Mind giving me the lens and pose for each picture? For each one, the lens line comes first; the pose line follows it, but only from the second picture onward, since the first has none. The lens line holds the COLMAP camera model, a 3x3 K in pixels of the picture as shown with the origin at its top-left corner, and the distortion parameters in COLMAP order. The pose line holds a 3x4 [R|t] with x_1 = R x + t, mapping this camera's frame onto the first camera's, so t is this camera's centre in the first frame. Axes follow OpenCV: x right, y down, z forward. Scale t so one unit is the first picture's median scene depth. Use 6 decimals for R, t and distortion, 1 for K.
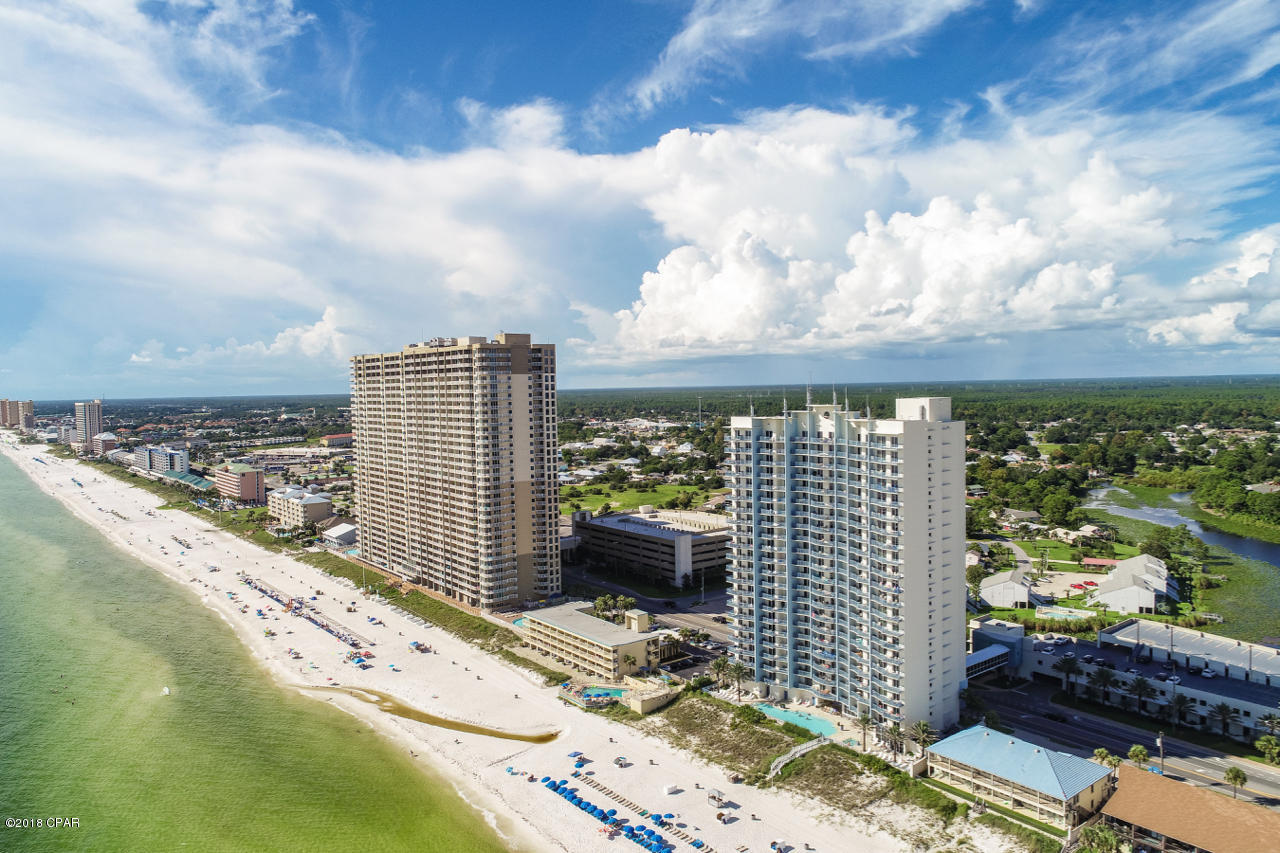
lens RADIAL K [[851.2, 0, 544.3], [0, 851.2, 428.3], [0, 0, 1]] dist [-0.016792, 0.017583]
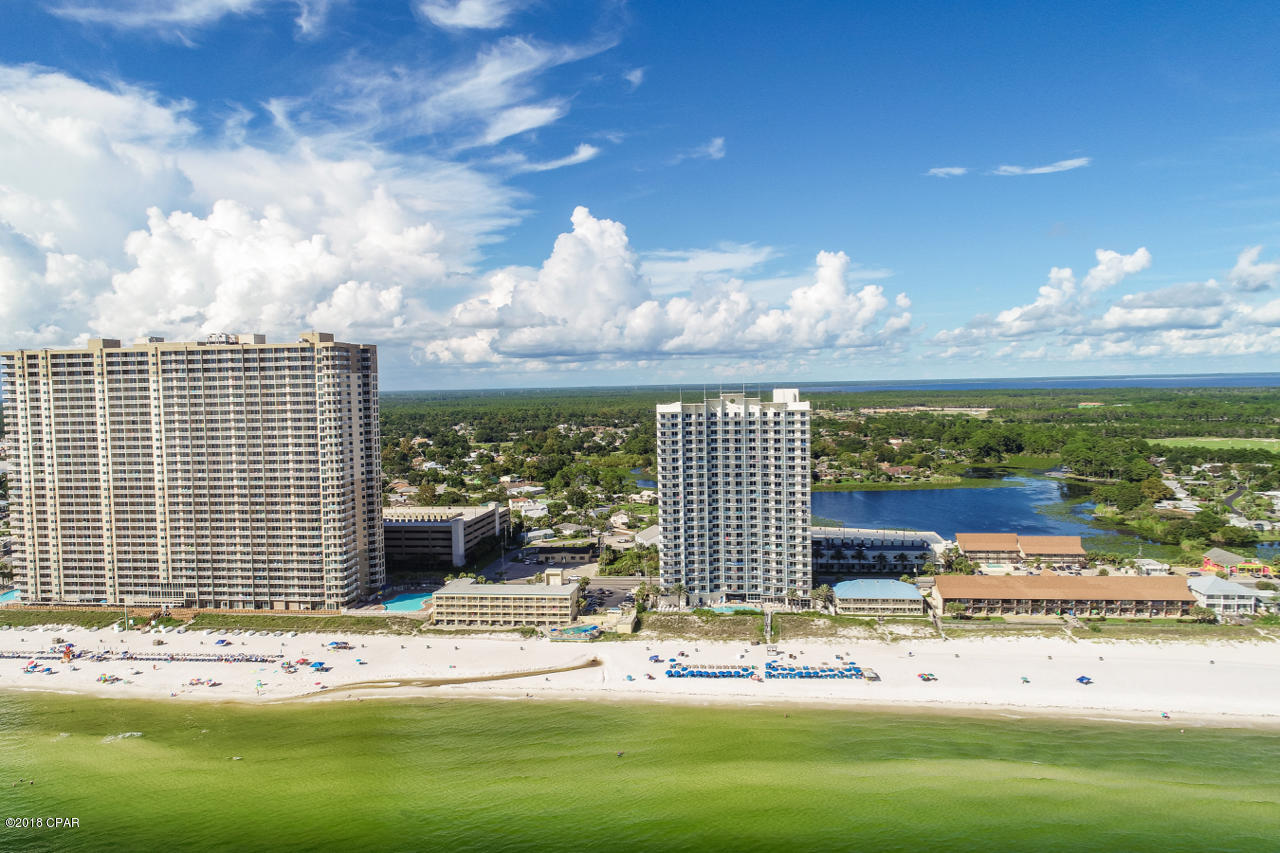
lens RADIAL K [[953.6, 0, 520.2], [0, 953.6, 444.0], [0, 0, 1]] dist [0.003750, 0.002044]
pose [[0.715805, -0.036364, 0.697353, -0.918500], [0.040339, 0.999129, 0.010693, 0.022240], [-0.697134, 0.020476, 0.716648, 0.059842]]
